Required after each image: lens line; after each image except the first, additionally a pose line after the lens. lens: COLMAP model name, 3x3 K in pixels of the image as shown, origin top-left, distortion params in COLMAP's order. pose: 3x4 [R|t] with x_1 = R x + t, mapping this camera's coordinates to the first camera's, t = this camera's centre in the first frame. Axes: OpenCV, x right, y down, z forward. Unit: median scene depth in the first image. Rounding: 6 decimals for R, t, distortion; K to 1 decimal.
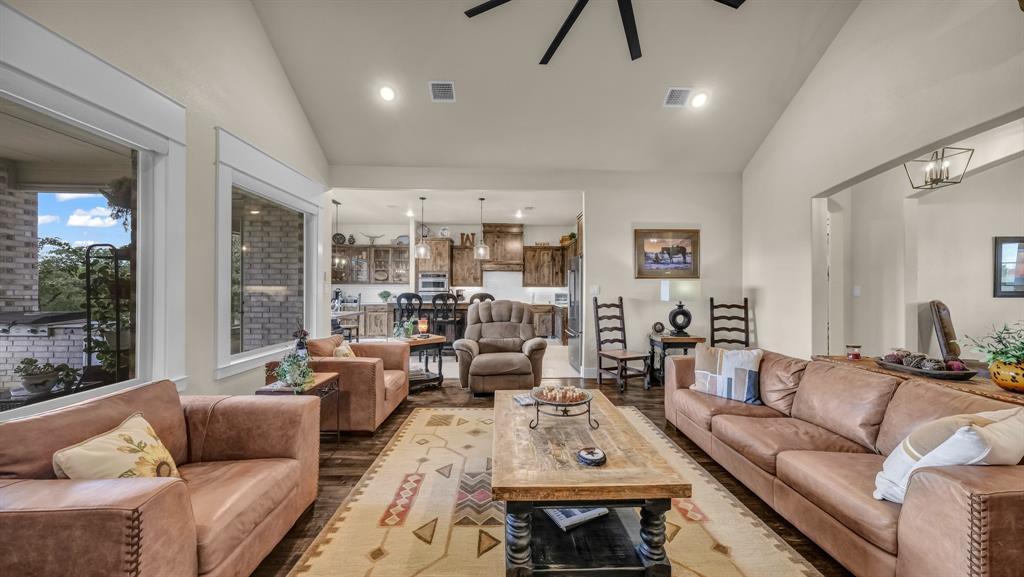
lens RADIAL K [[357.1, 0, 510.0], [0, 357.1, 287.9], [0, 0, 1]] dist [0.004055, 0.002650]
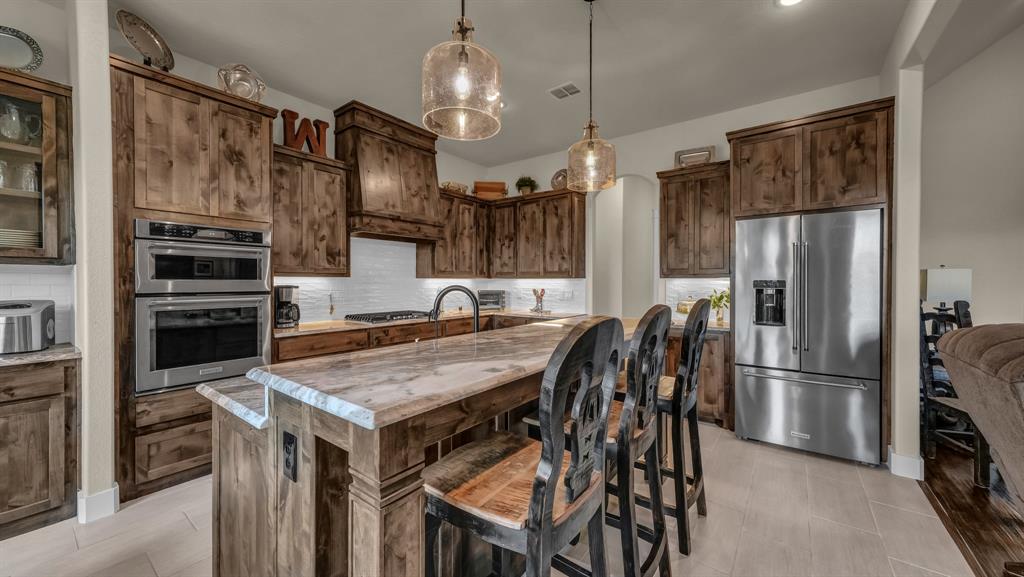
lens RADIAL K [[398.7, 0, 508.7], [0, 398.7, 284.9], [0, 0, 1]] dist [0.014156, 0.000315]
pose [[0.609781, -0.011729, 0.792483, -0.615854], [0.000107, 0.999892, 0.014716, -0.001851], [-0.792570, -0.008889, 0.609716, 1.268678]]
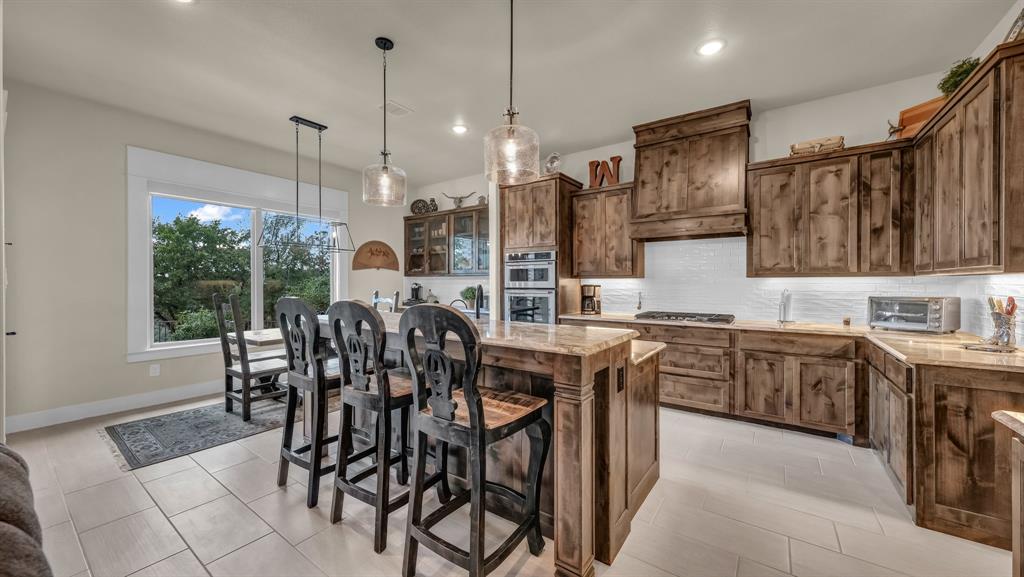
lens RADIAL K [[370.2, 0, 520.7], [0, 370.2, 285.4], [0, 0, 1]] dist [0.011715, 0.000412]
pose [[0.810639, -0.001318, -0.585545, 0.144820], [0.007466, 0.999939, 0.008085, 0.002354], [0.585499, -0.010926, 0.810600, 1.140709]]
